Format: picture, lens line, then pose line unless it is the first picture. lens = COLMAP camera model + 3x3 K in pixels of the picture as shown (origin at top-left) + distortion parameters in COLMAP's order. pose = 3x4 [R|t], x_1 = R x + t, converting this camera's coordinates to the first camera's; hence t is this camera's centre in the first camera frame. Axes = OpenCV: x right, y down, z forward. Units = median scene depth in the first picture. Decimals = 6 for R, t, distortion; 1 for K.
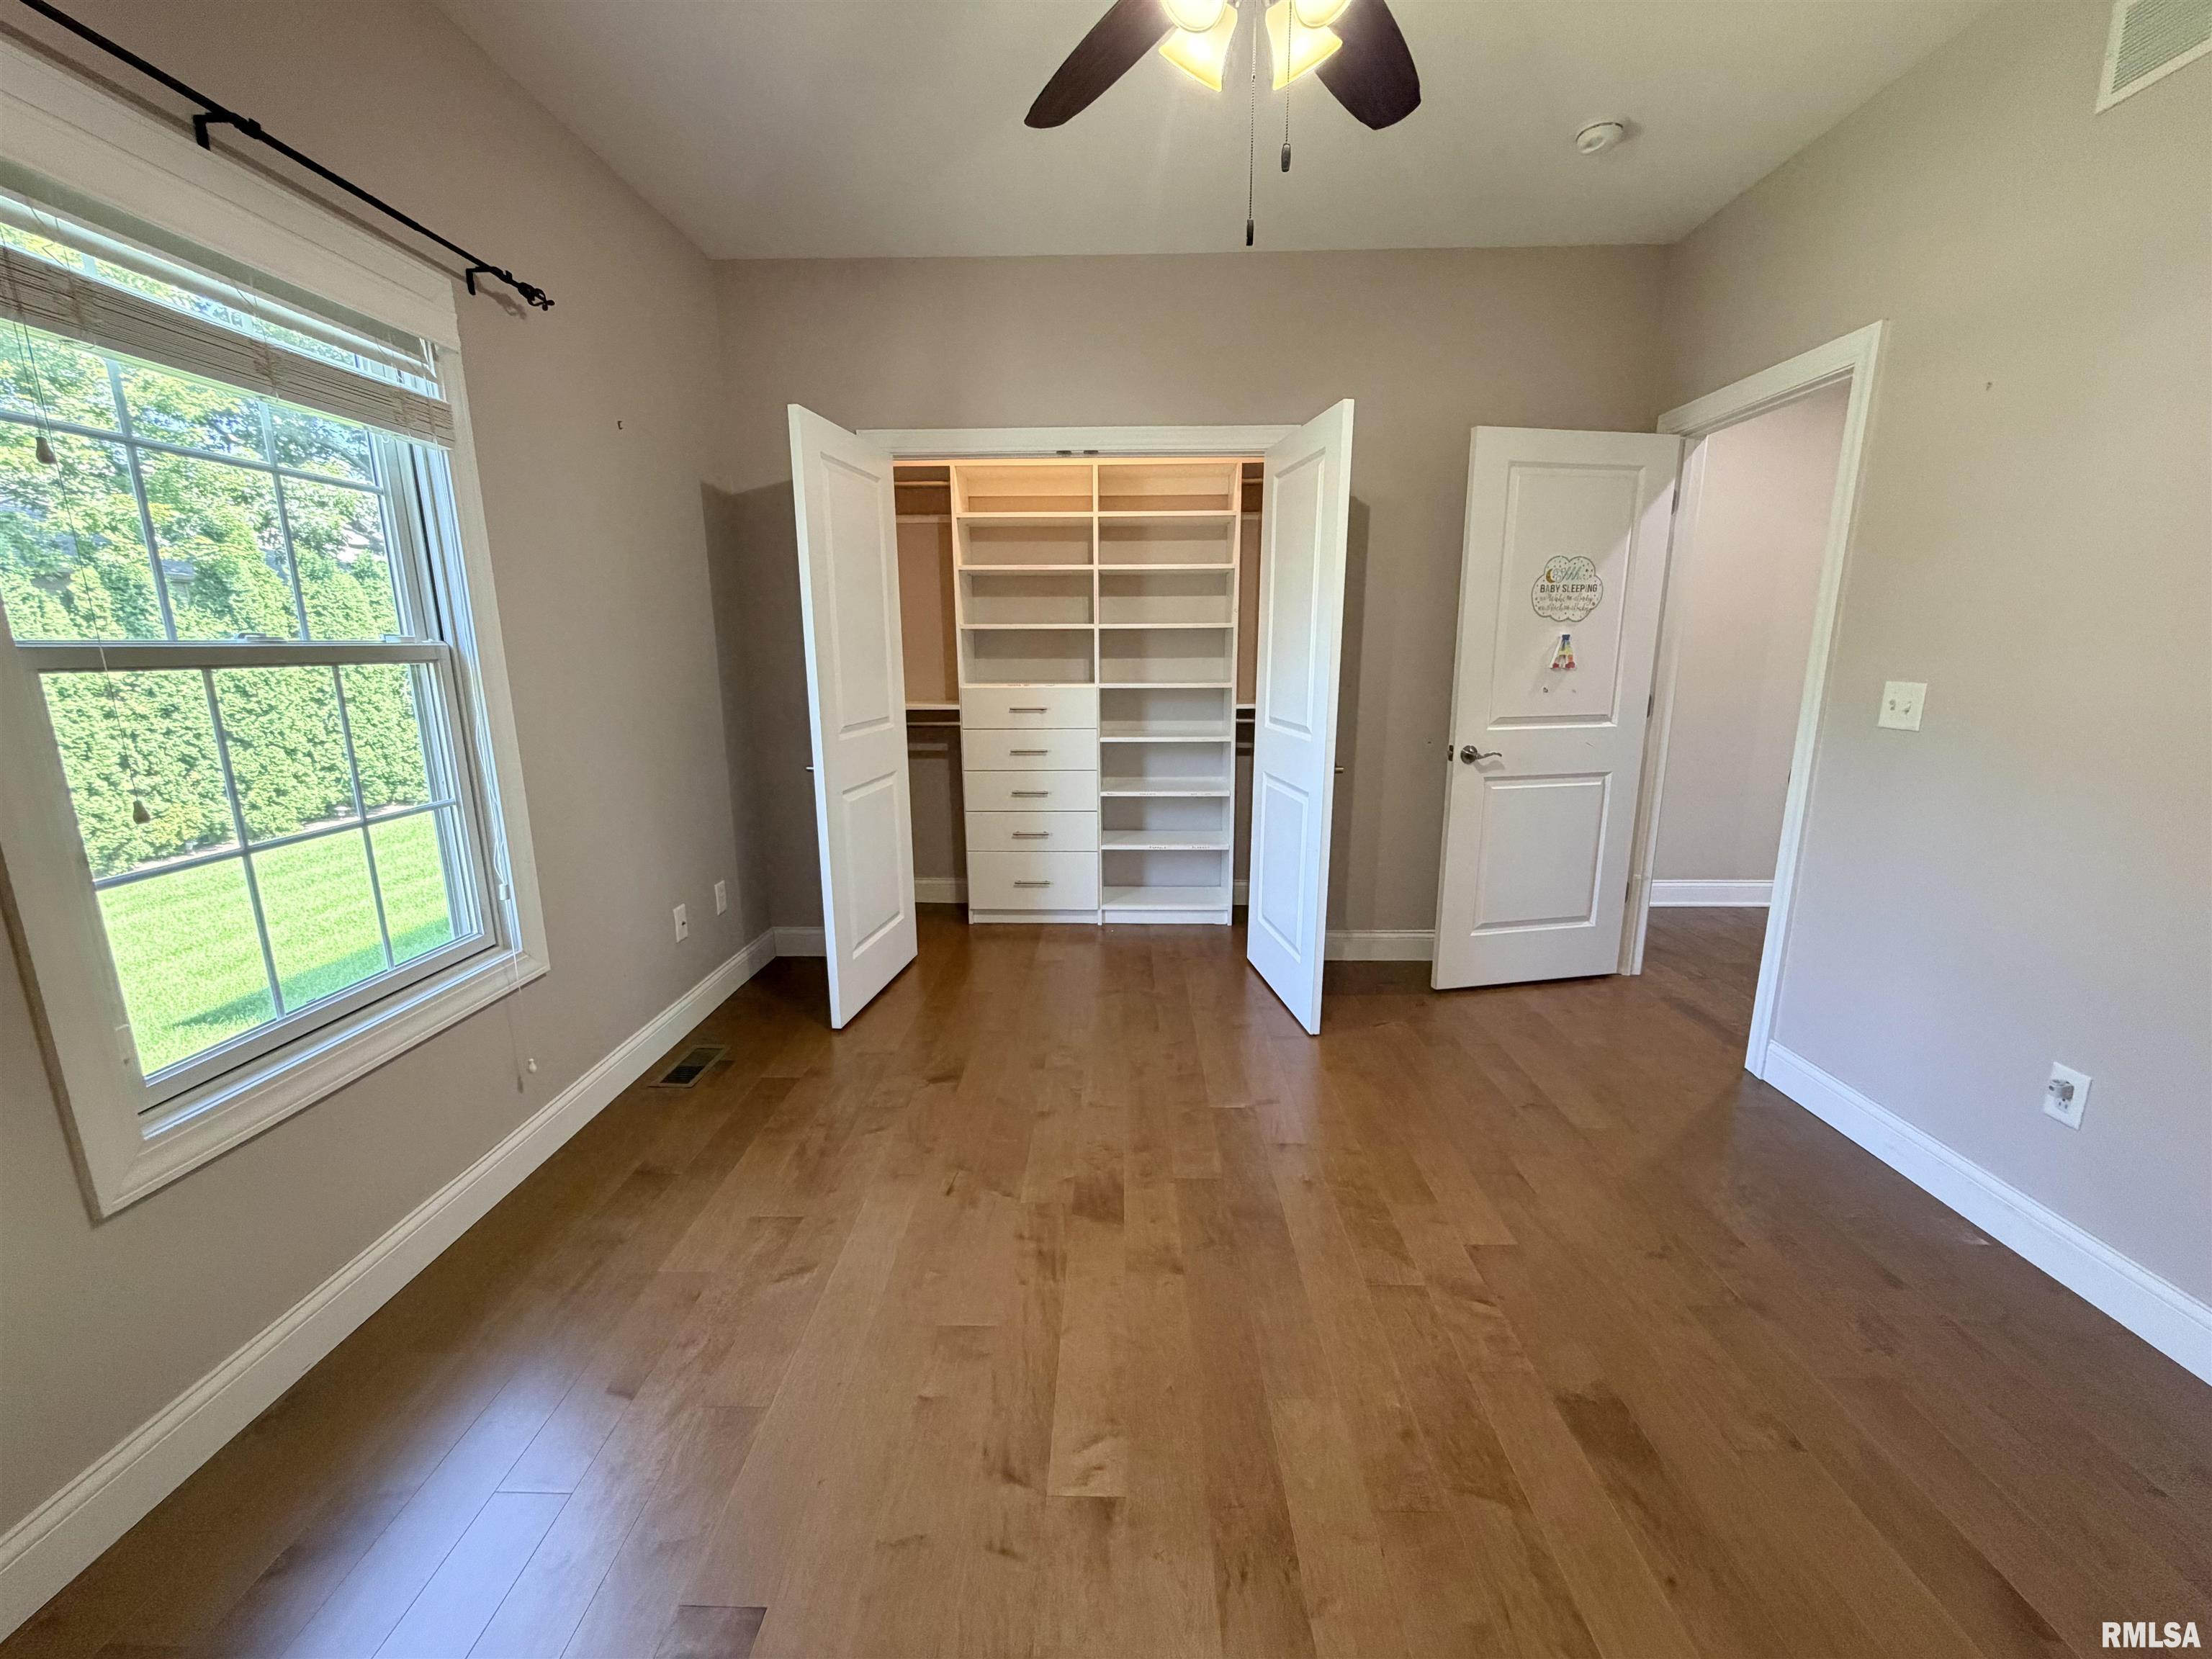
lens RADIAL K [[882.6, 0, 1102.6], [0, 882.6, 830.8], [0, 0, 1]] dist [-0.000514, 0.000095]
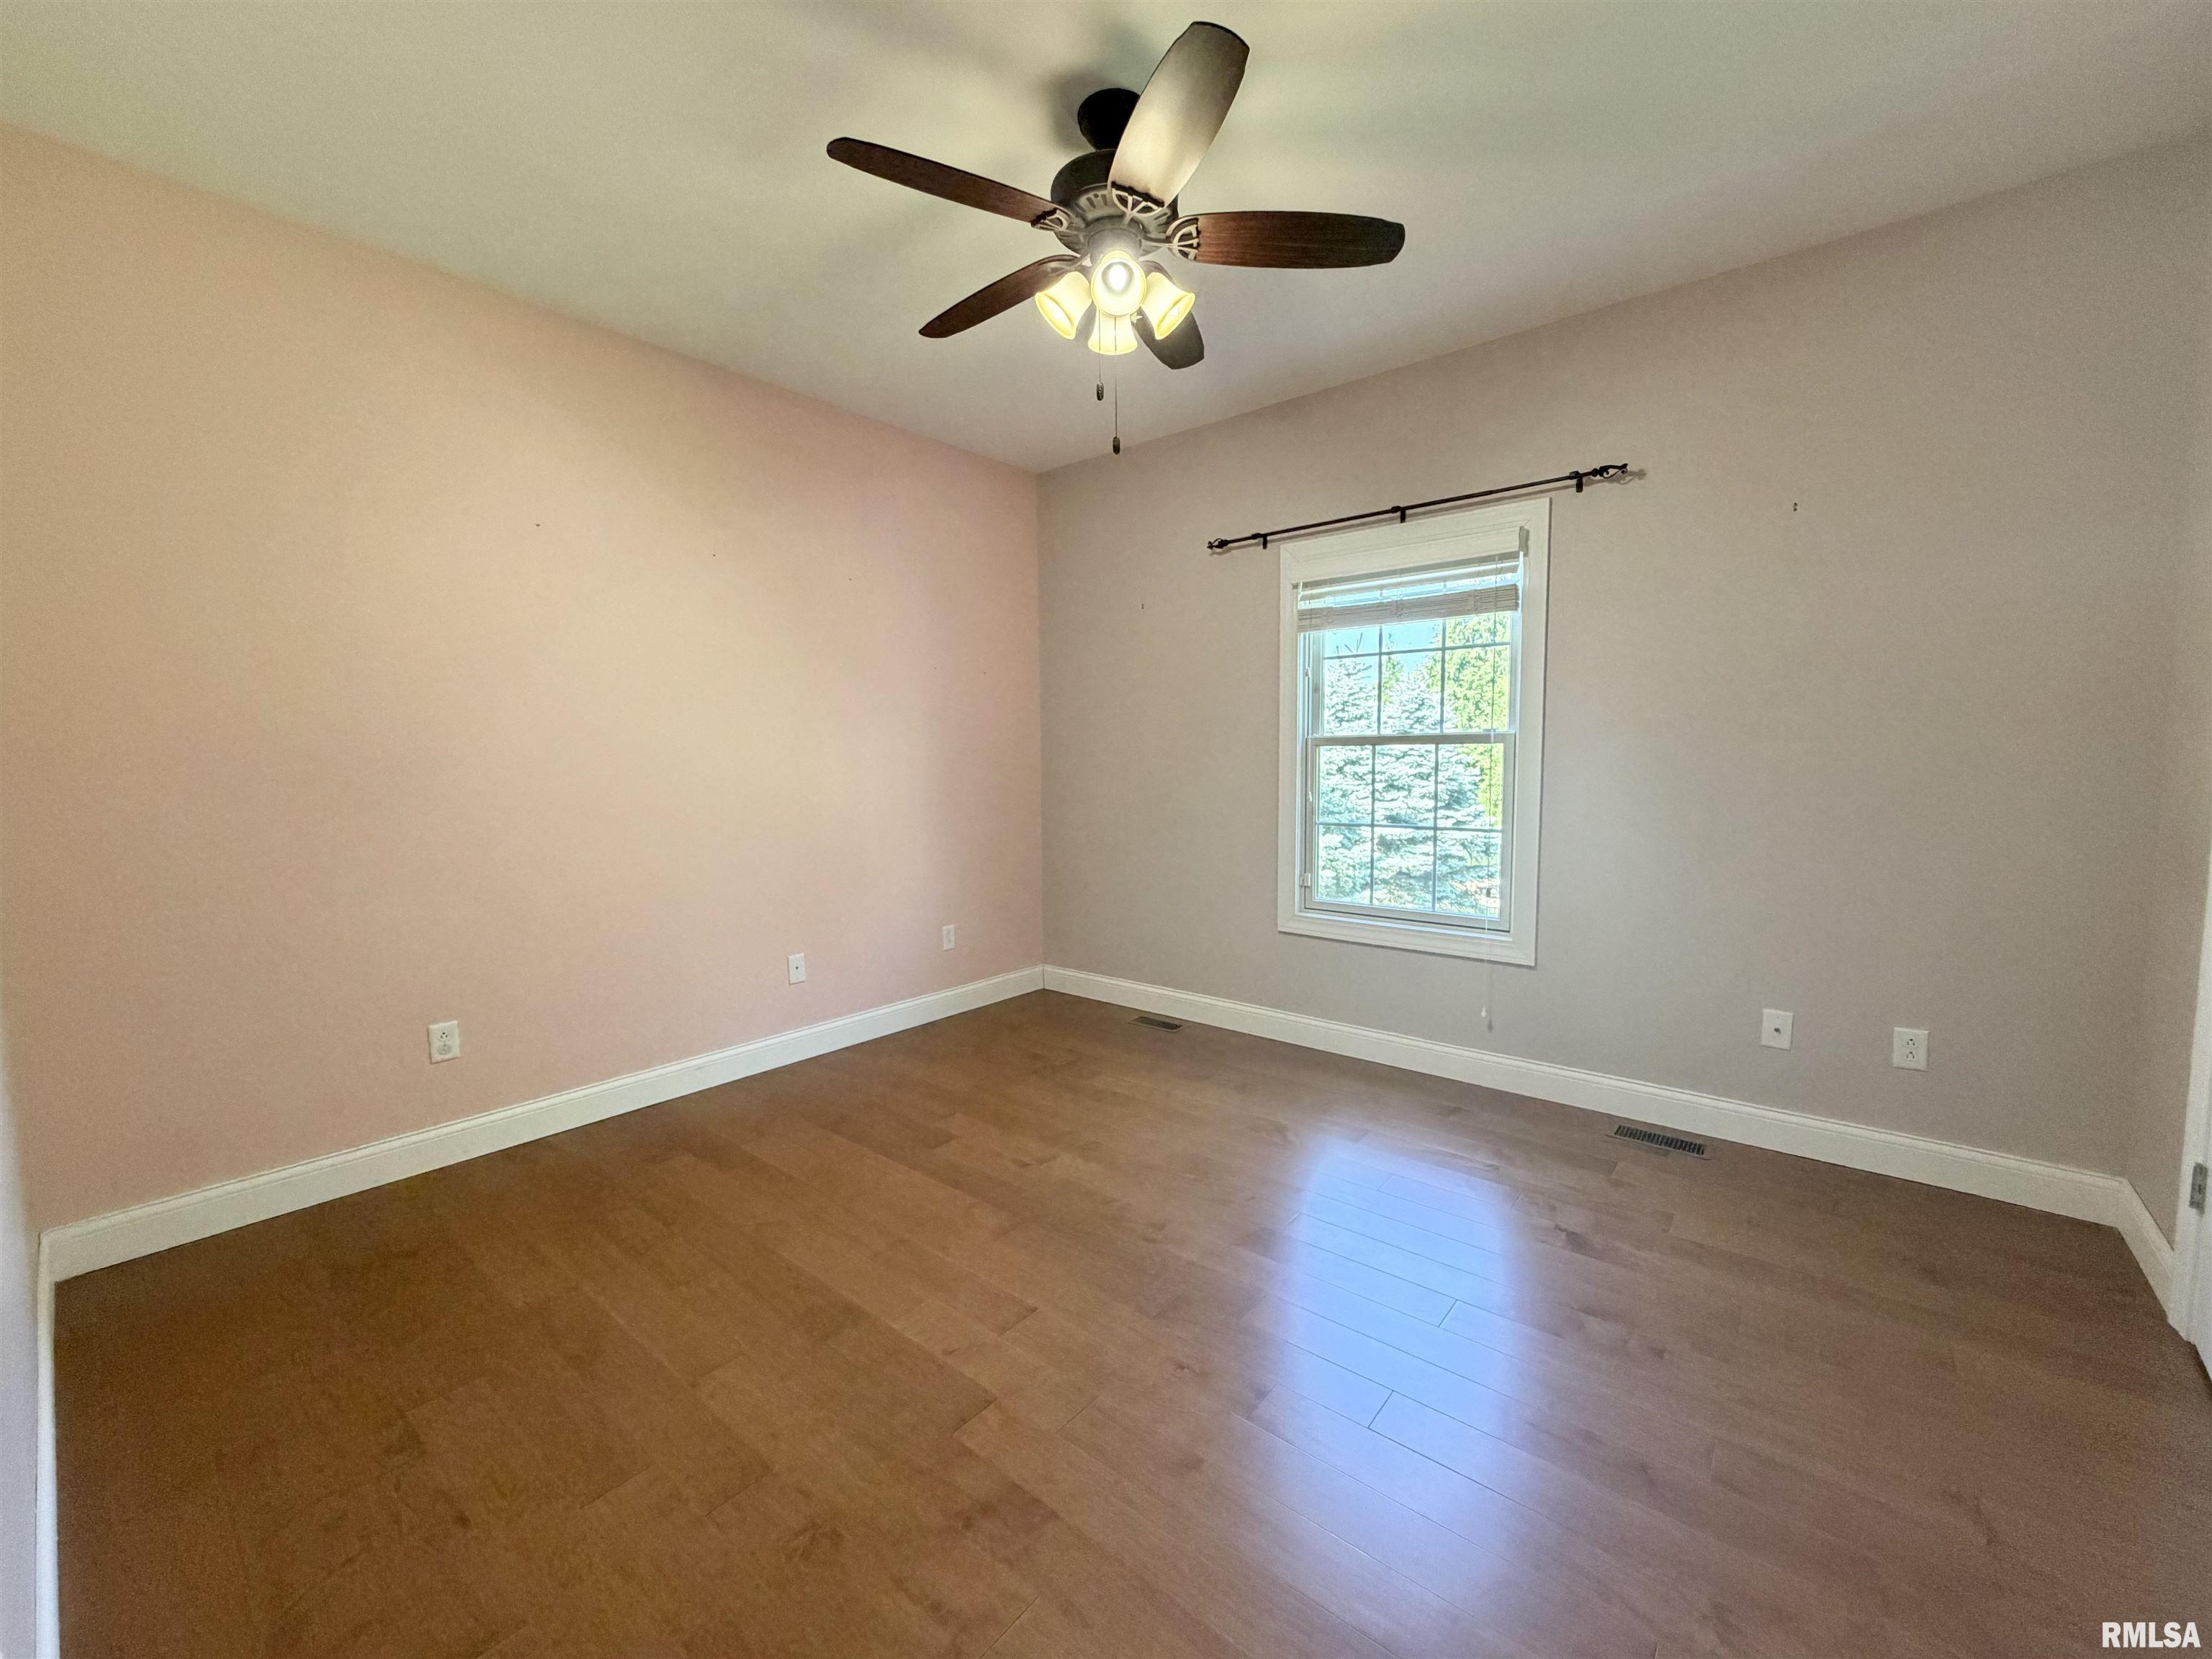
lens RADIAL K [[882.6, 0, 1102.6], [0, 882.6, 830.8], [0, 0, 1]] dist [-0.000514, 0.000095]
pose [[-0.616529, 0.073851, -0.783861, 0.990998], [-0.154208, 0.964981, 0.212205, -0.271447], [0.772083, 0.251708, -0.583551, 1.448525]]
